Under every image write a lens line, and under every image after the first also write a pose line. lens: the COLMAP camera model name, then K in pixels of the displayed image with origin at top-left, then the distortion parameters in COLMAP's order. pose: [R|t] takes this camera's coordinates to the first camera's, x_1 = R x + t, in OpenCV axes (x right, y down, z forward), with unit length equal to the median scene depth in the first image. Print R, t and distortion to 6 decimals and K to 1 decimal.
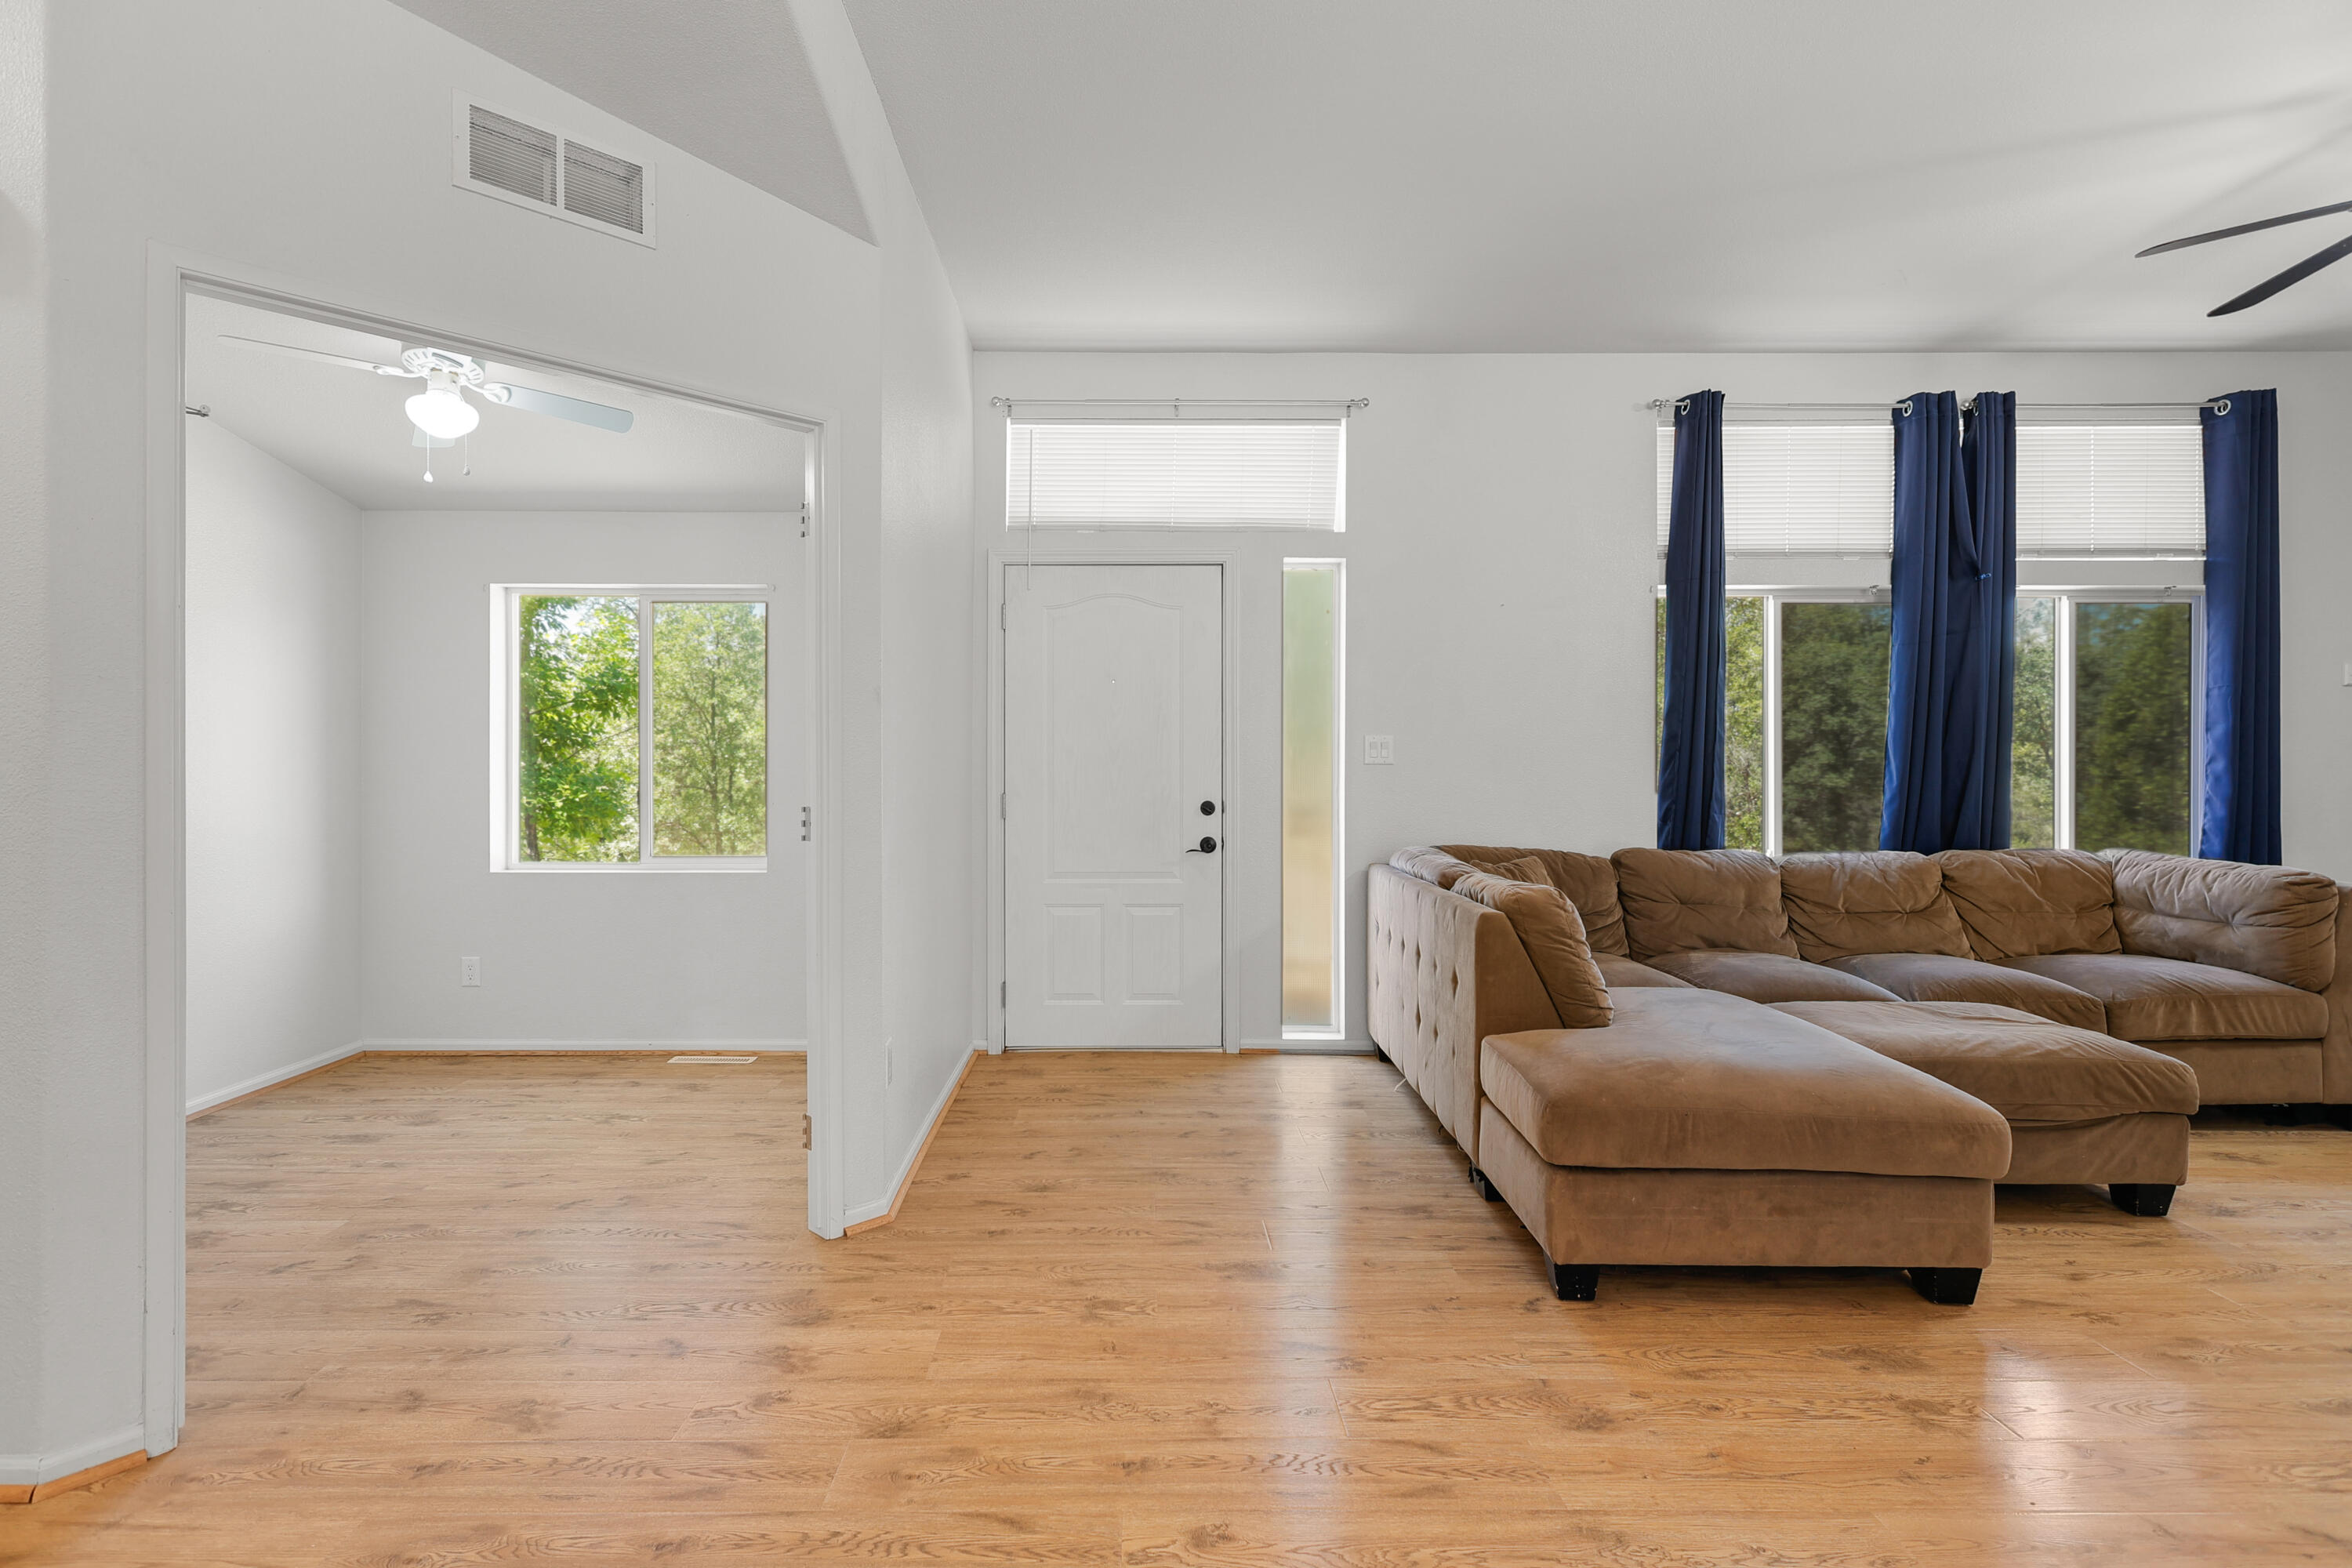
lens RADIAL K [[1105.5, 0, 1135.3], [0, 1105.5, 775.3], [0, 0, 1]] dist [0.001825, 0.000673]
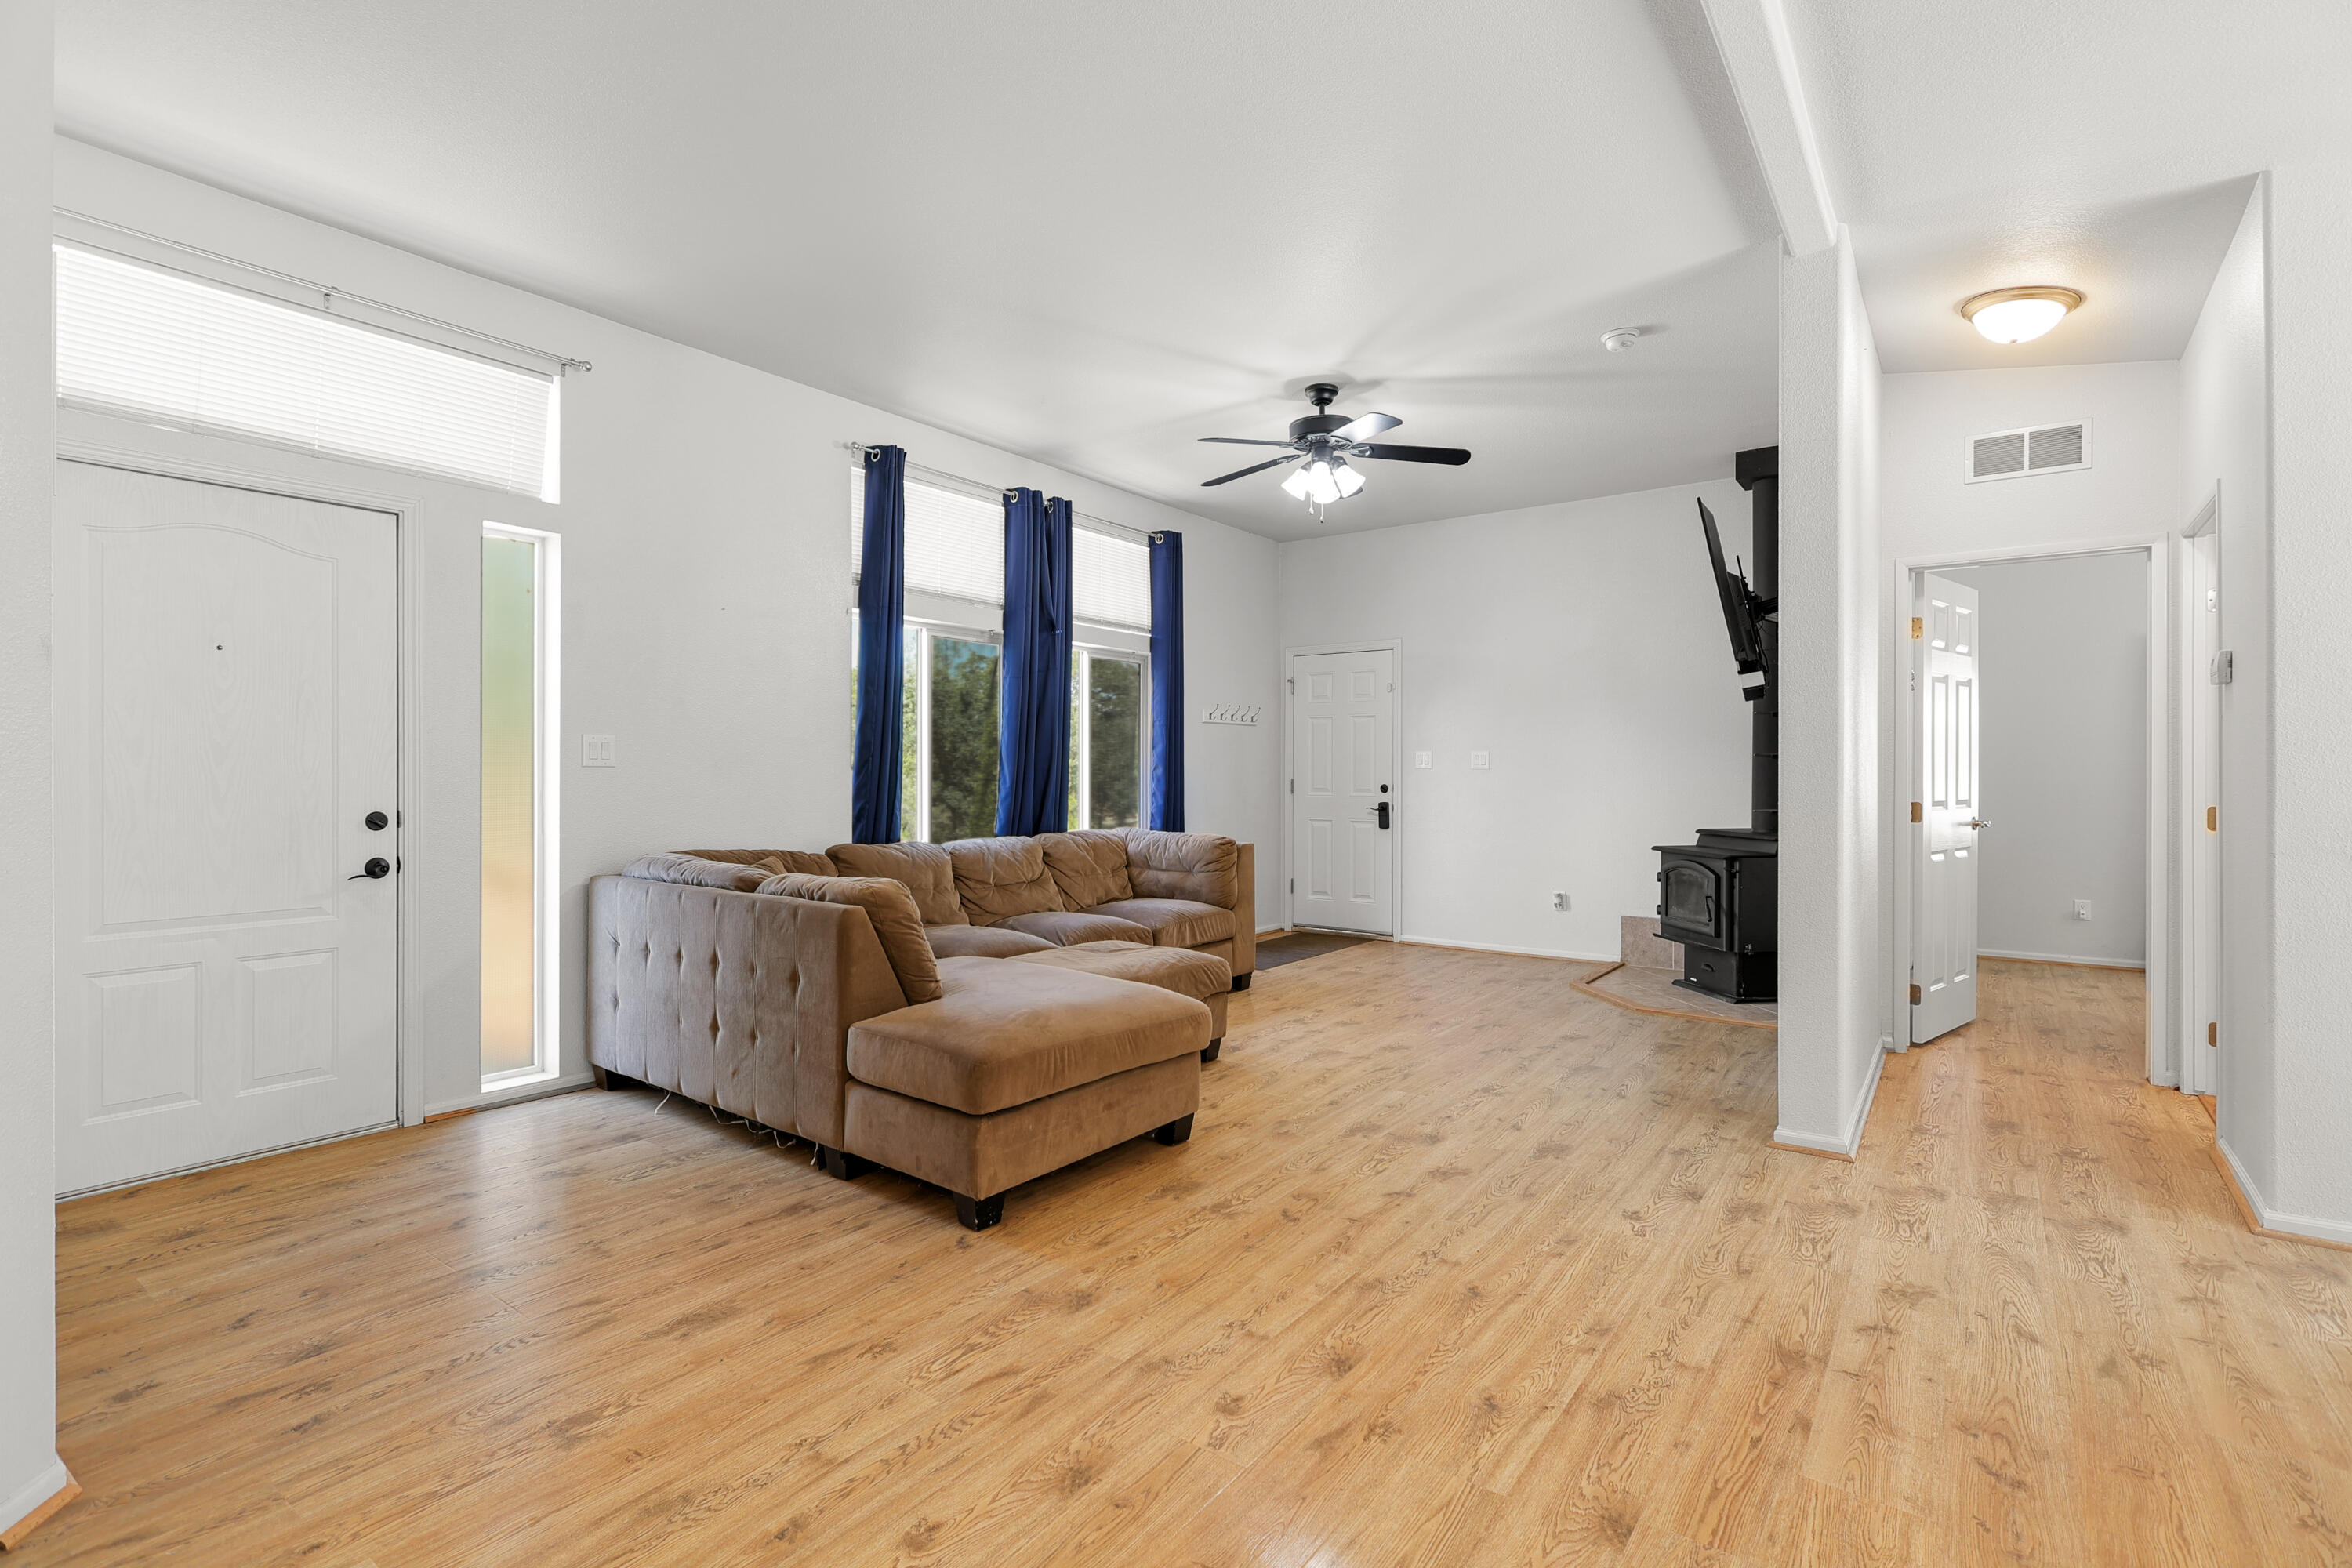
lens RADIAL K [[1091.3, 0, 1171.7], [0, 1091.3, 778.0], [0, 0, 1]] dist [0.004312, 0.000451]
pose [[0.595902, -0.001546, 0.803056, -0.230263], [0.001610, 0.999998, 0.000730, -0.000586], [-0.803055, 0.000858, 0.595904, 0.086475]]
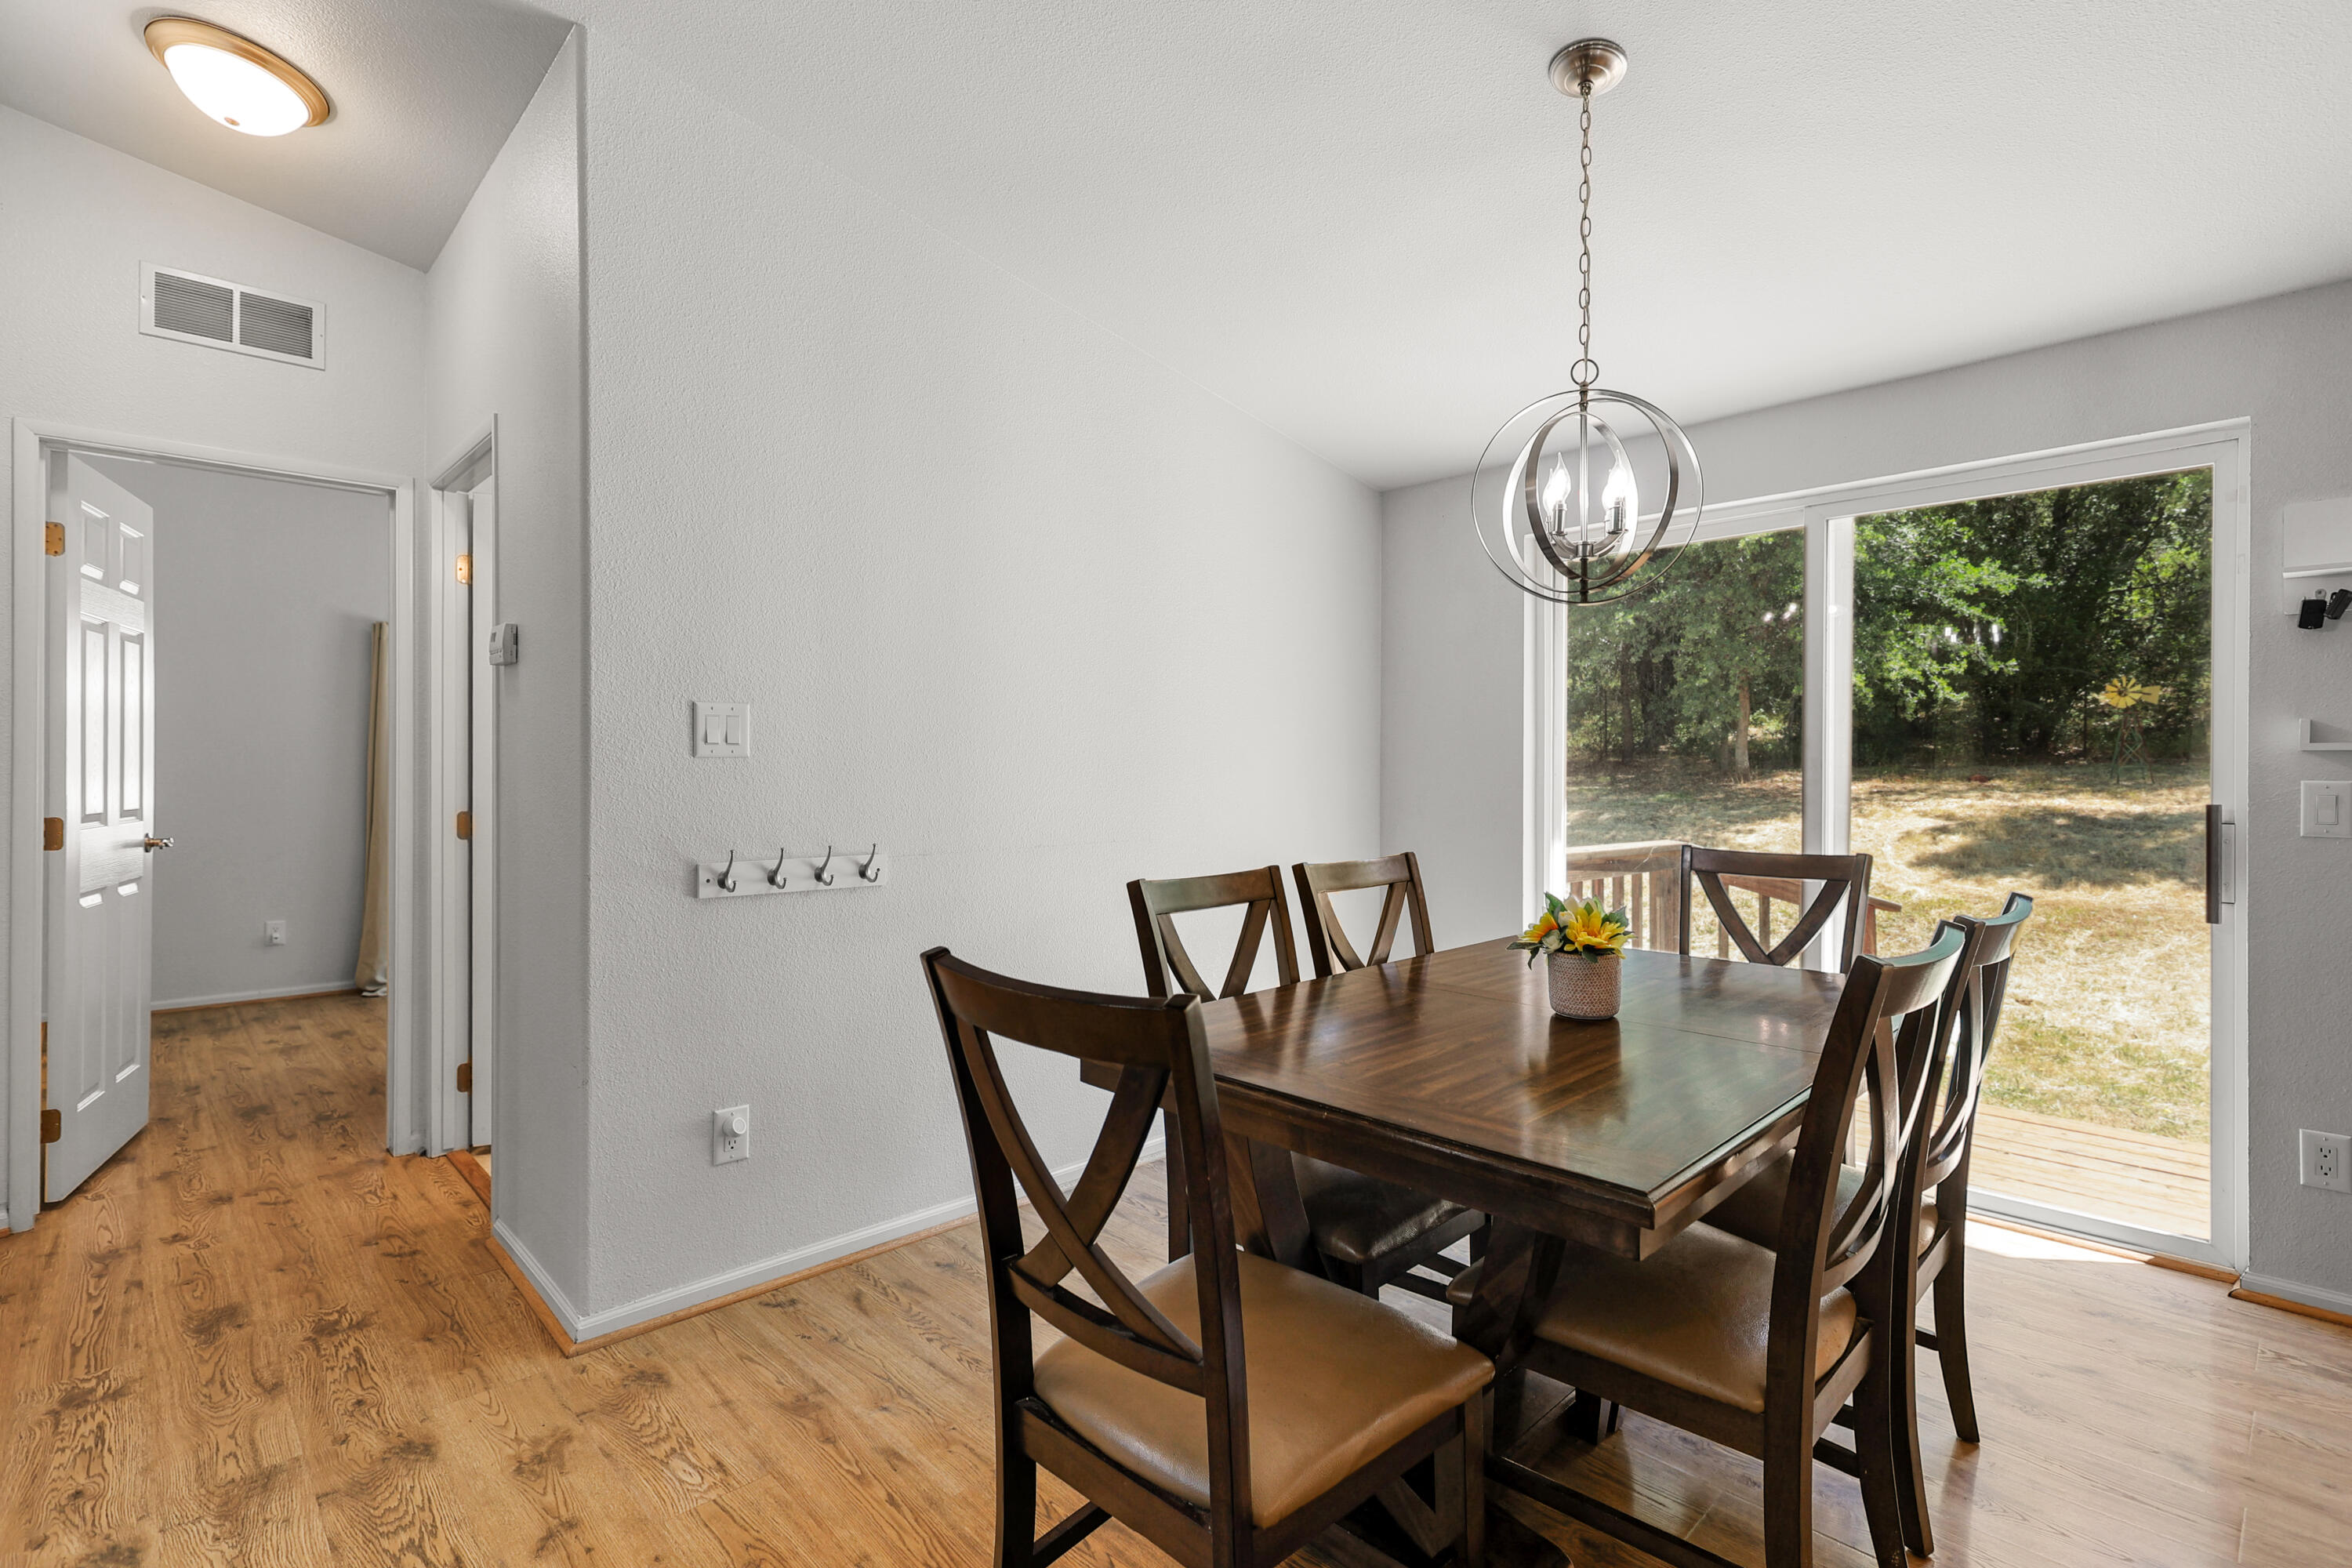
lens RADIAL K [[1115.0, 0, 1177.5], [0, 1115.0, 764.1], [0, 0, 1]] dist [0.001208, 0.000379]
pose [[-0.690764, 0.001520, 0.723079, 0.092507], [0.001420, 0.999999, -0.000746, -0.006280], [-0.723079, 0.000512, -0.690765, 0.113656]]
